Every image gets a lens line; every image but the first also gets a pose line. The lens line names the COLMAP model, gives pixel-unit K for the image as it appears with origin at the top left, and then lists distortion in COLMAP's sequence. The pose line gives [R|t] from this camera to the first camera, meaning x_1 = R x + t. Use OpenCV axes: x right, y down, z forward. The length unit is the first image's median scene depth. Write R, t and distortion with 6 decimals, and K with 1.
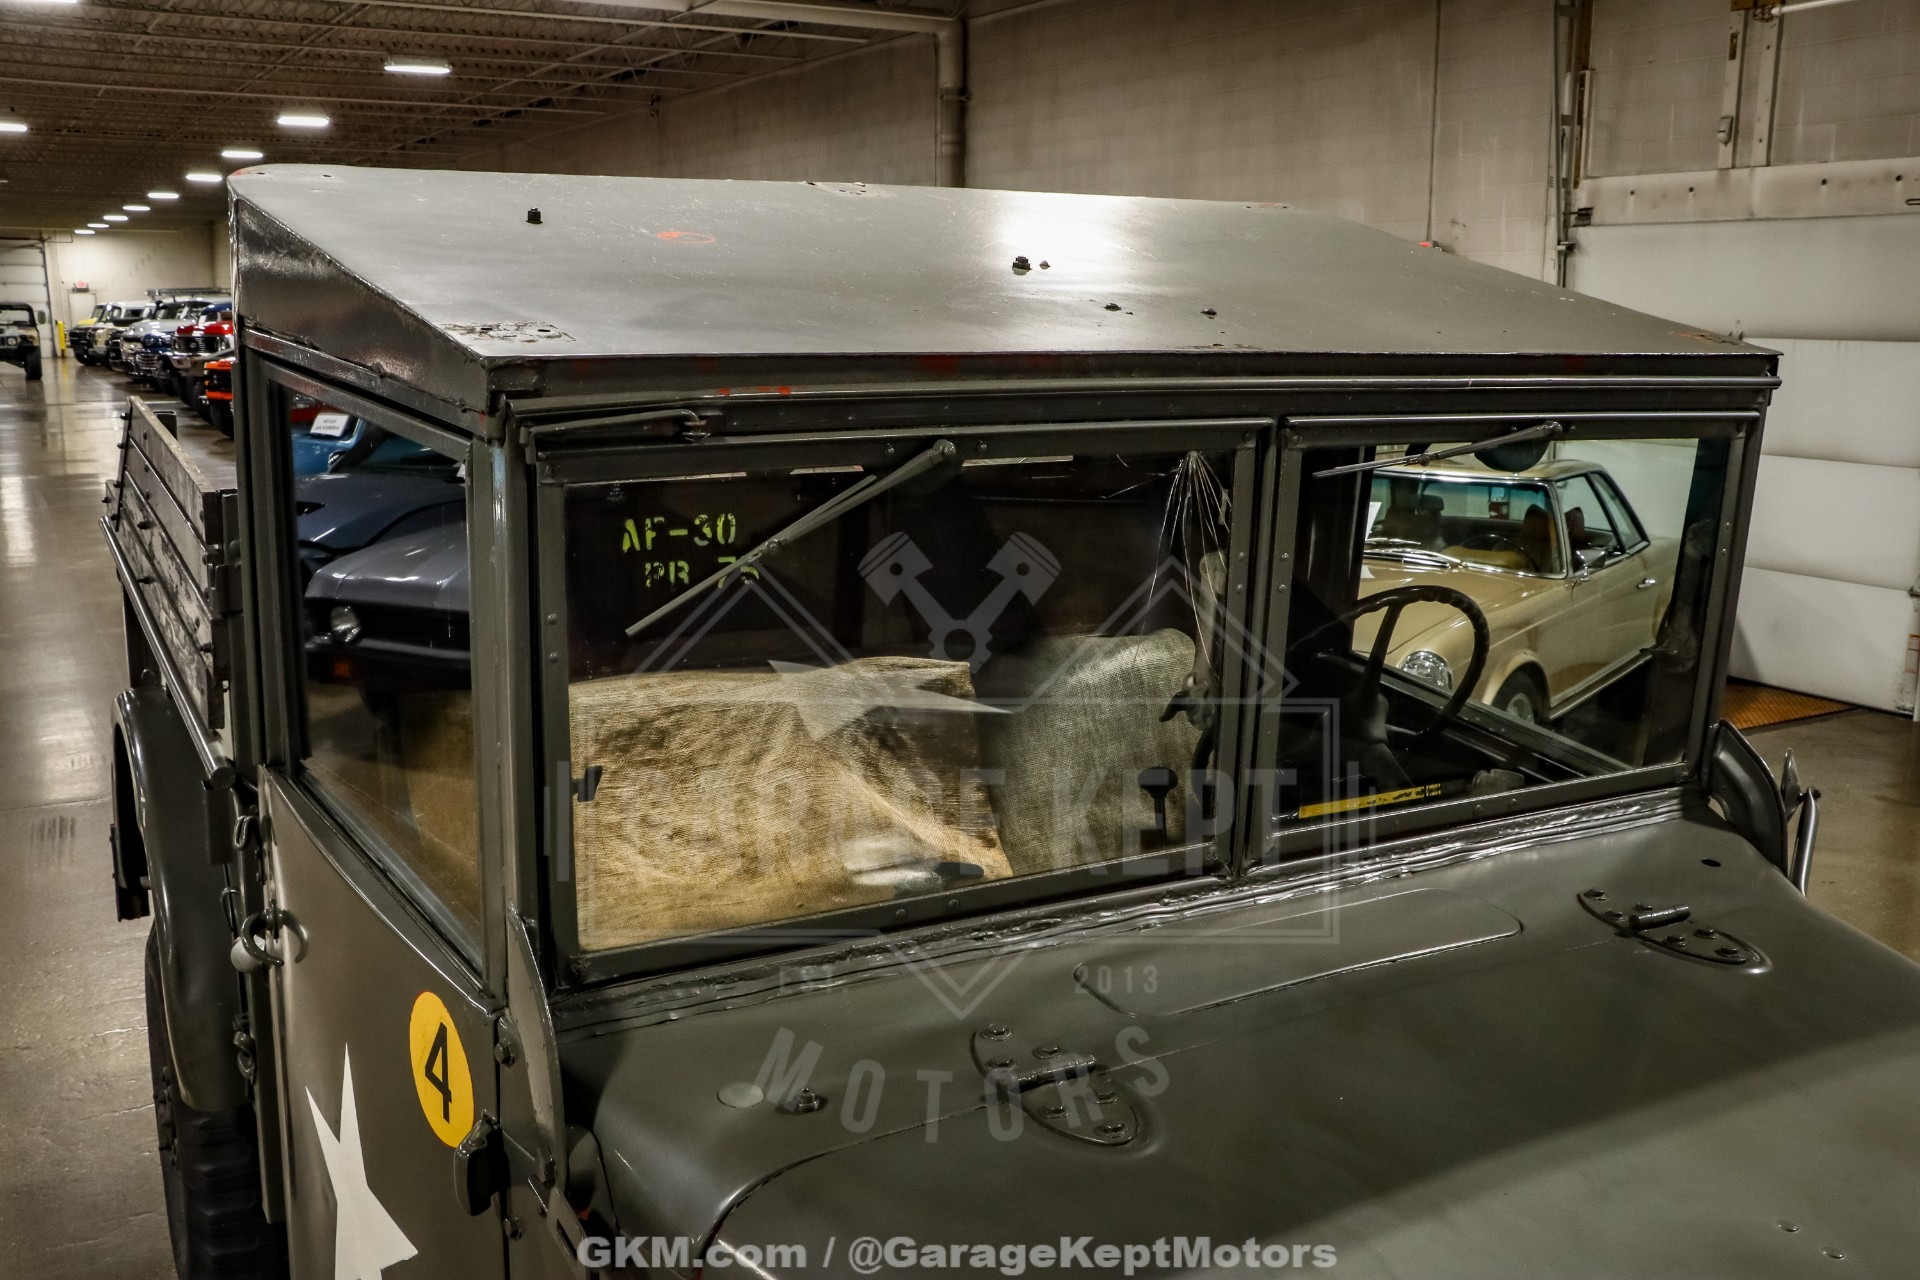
lens RADIAL K [[1774.7, 0, 964.6], [0, 1774.7, 688.5], [0, 0, 1]] dist [-0.057221, 0.000000]
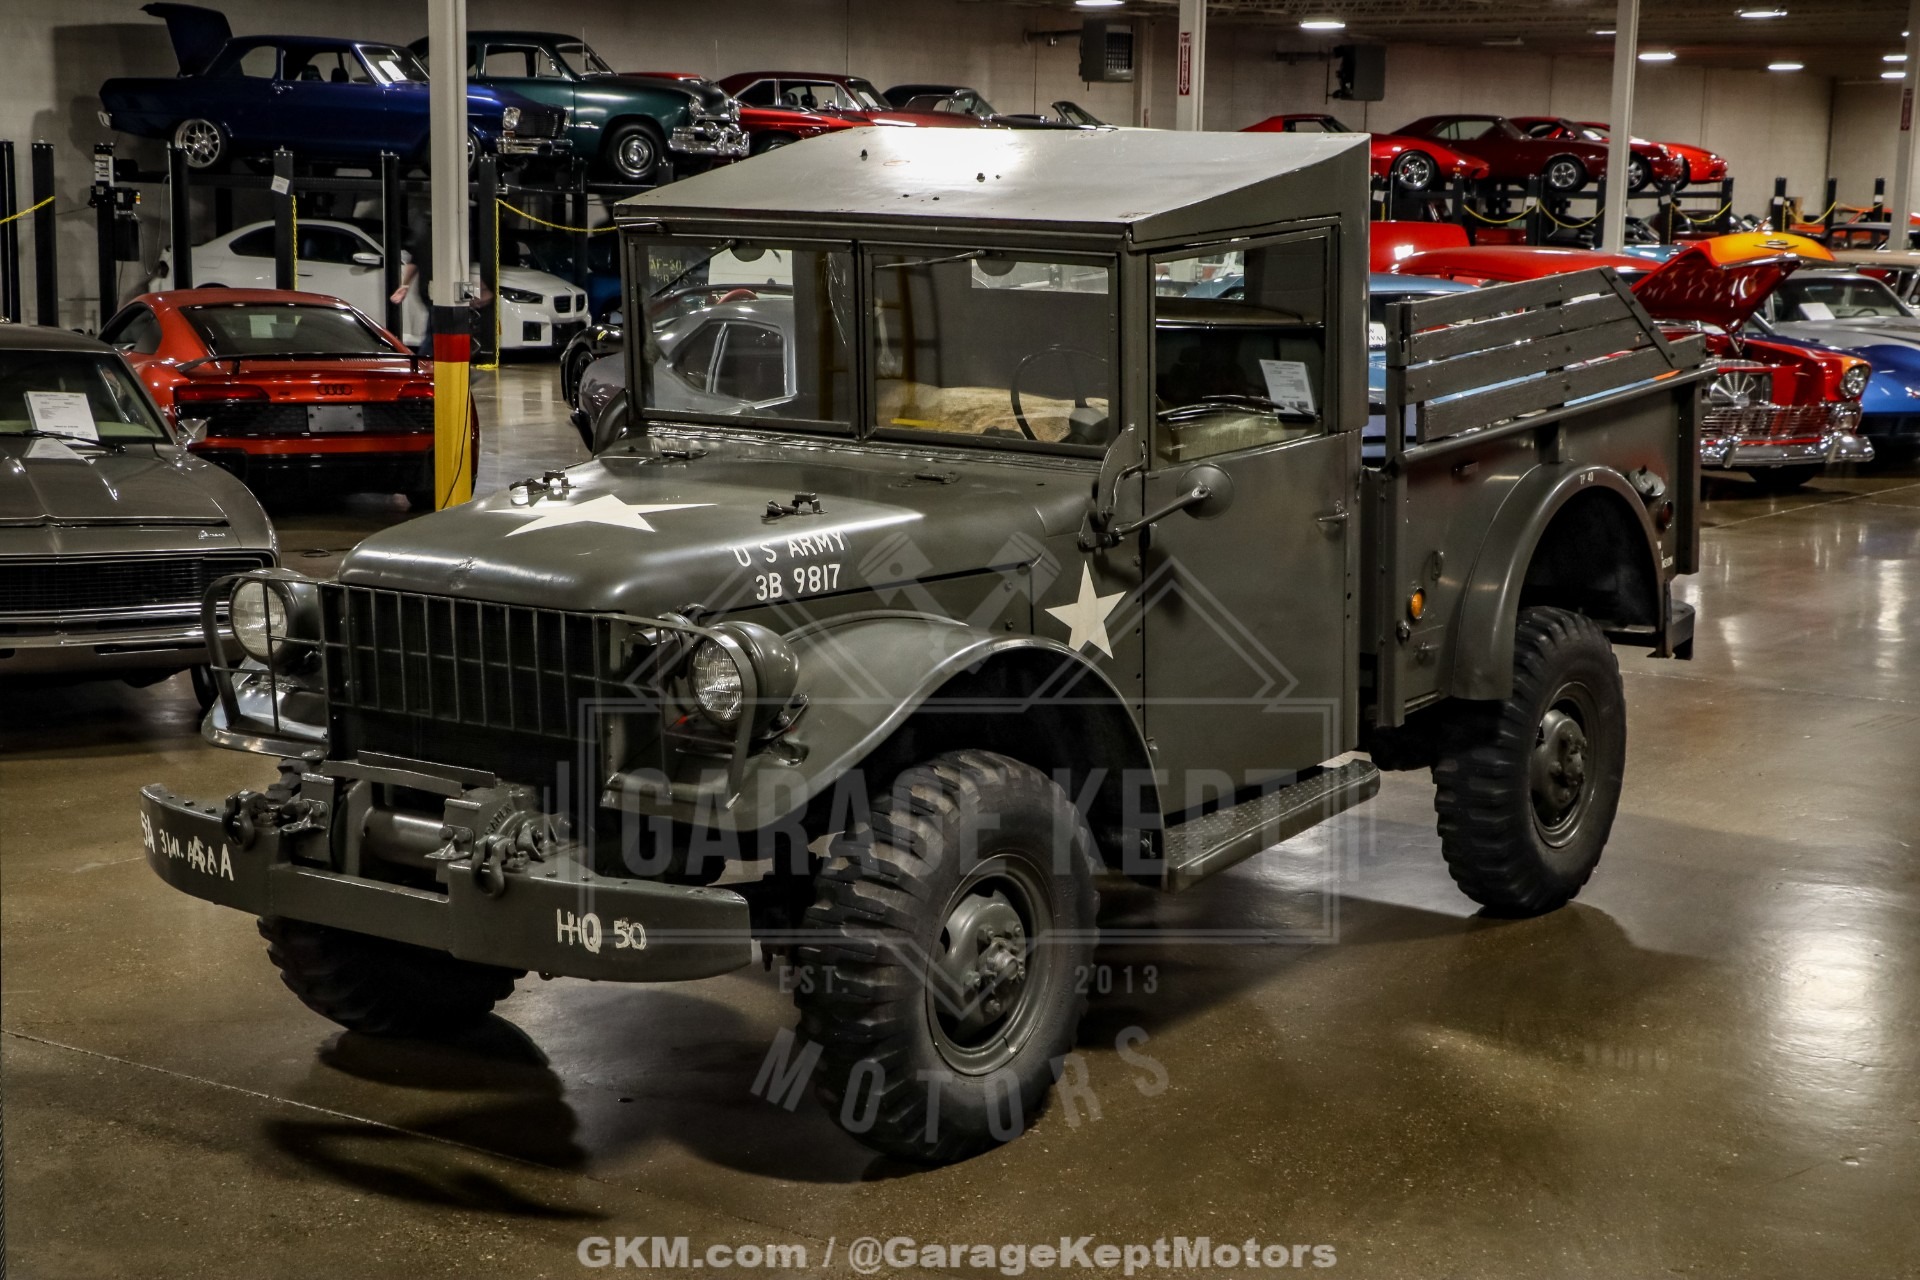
lens RADIAL K [[3056.7, 0, 938.1], [0, 3056.7, 666.6], [0, 0, 1]] dist [0.163415, 0.000000]
pose [[0.408183, 0.148423, -0.900754, 3.081479], [-0.212428, 0.975052, 0.064402, 0.092039], [0.887840, 0.165058, 0.429529, -0.456233]]
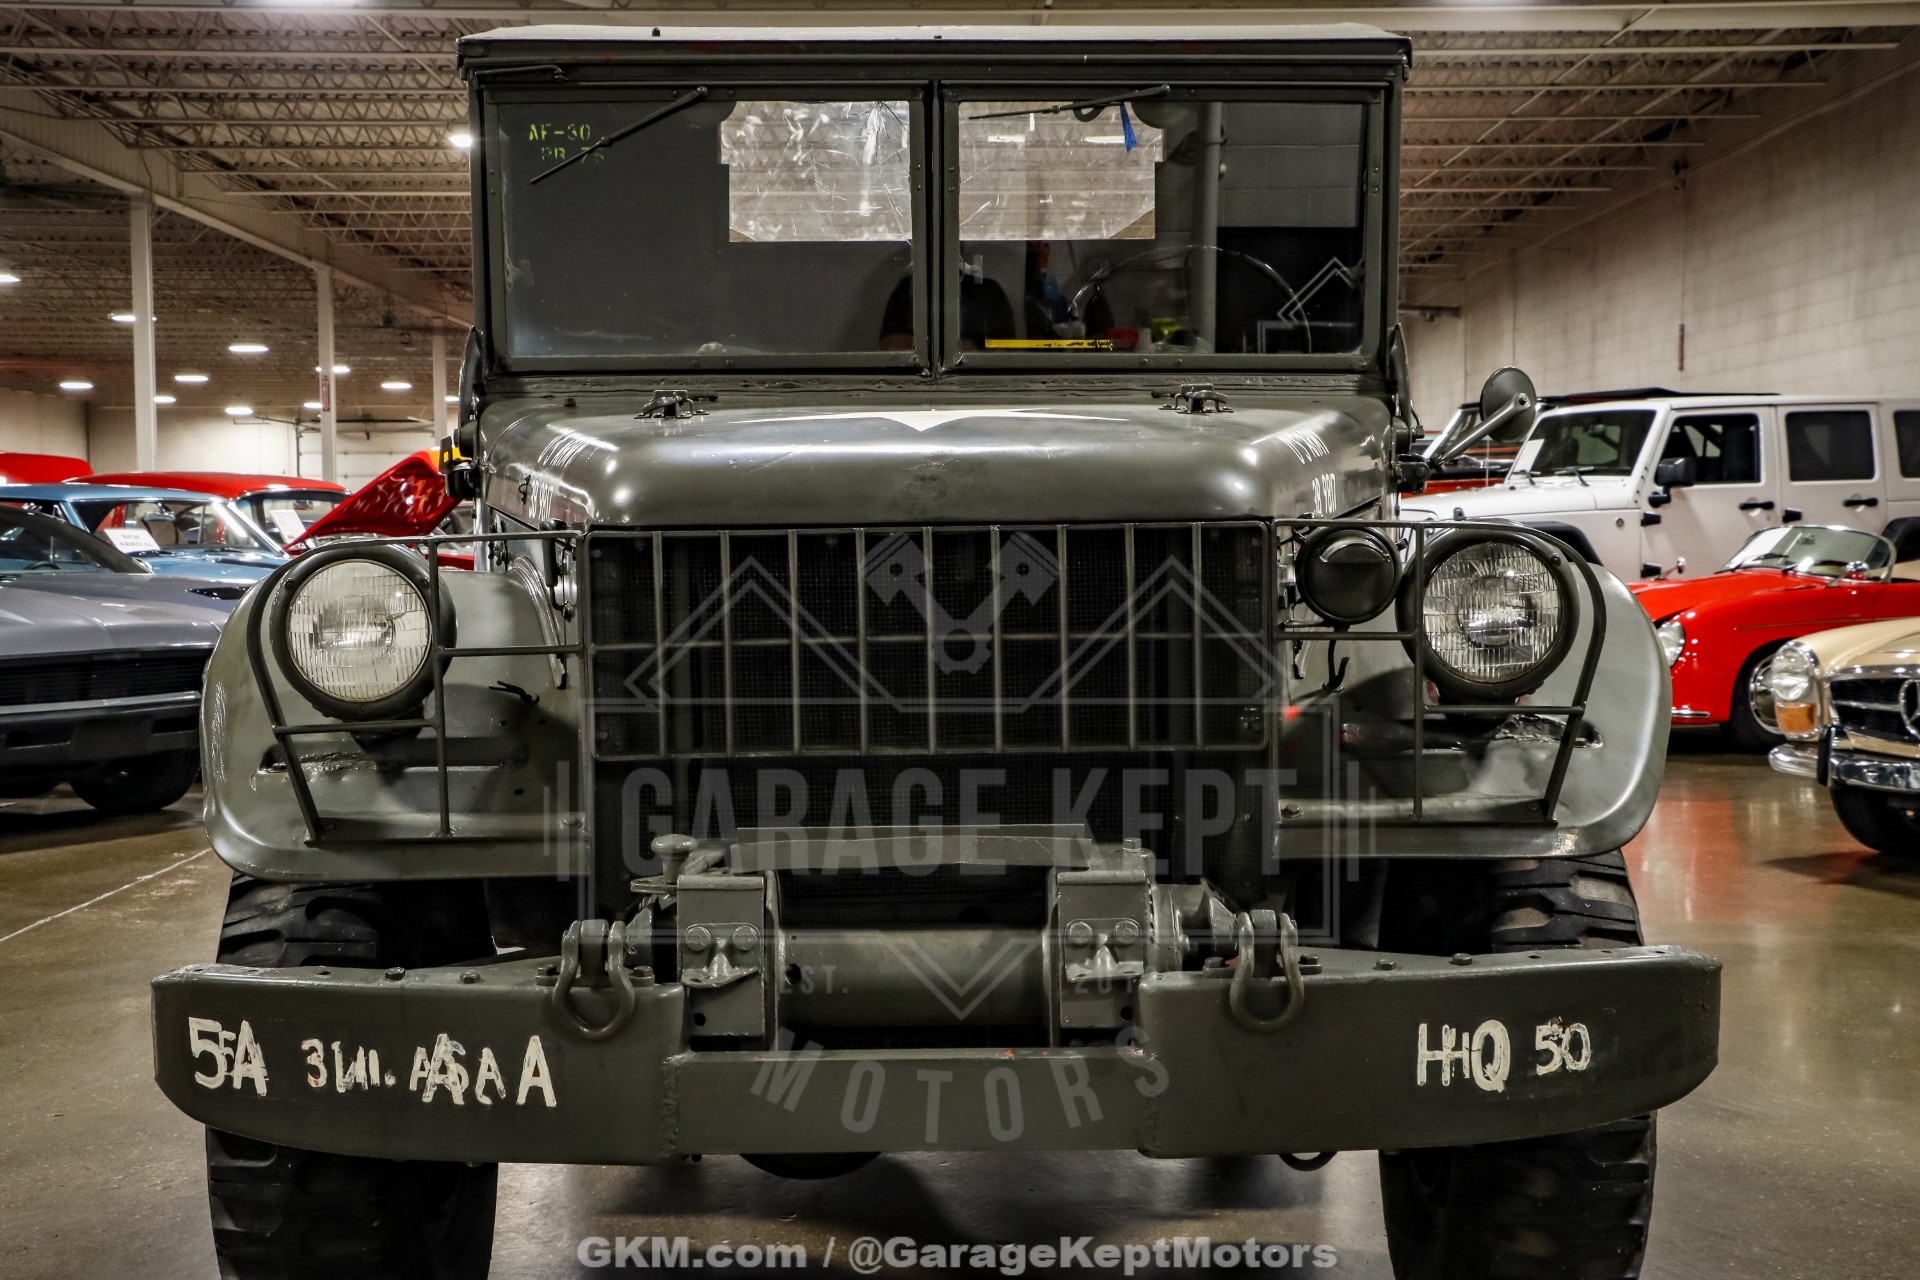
lens RADIAL K [[2631.2, 0, 955.3], [0, 2631.2, 672.7], [0, 0, 1]] dist [0.077329, 0.000000]
pose [[0.871533, 0.018361, -0.489993, 1.071260], [-0.095950, 0.986366, -0.133702, 0.547649], [0.480857, 0.163540, 0.861412, -0.781895]]
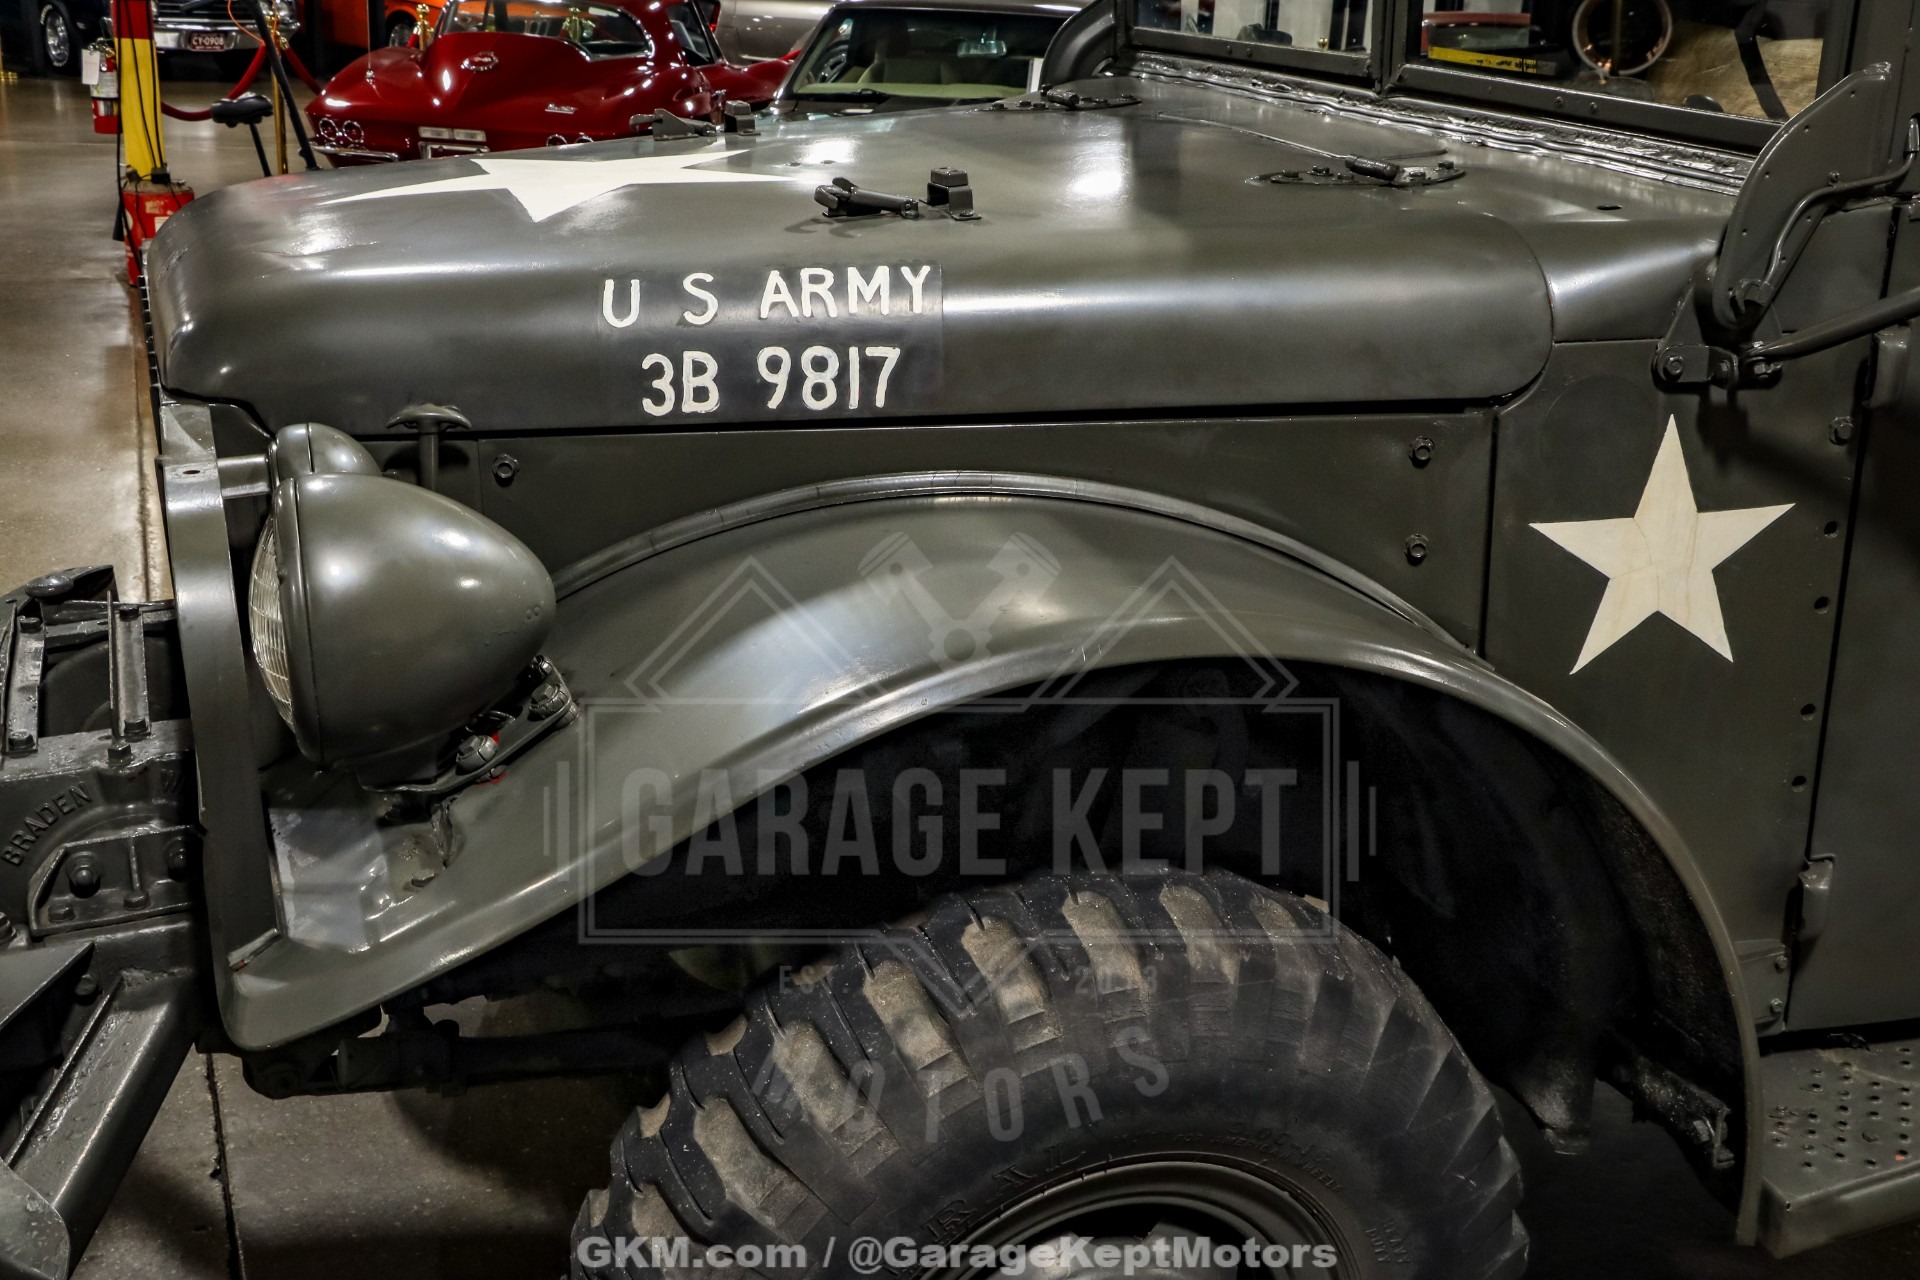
lens RADIAL K [[2133.8, 0, 971.1], [0, 2133.8, 654.4], [0, 0, 1]] dist [-0.038511, 0.000000]
pose [[-0.154444, 0.307734, -0.938854, 1.260434], [-0.259327, 0.904312, 0.339072, 0.030270], [0.953361, 0.295838, -0.059862, 0.760844]]
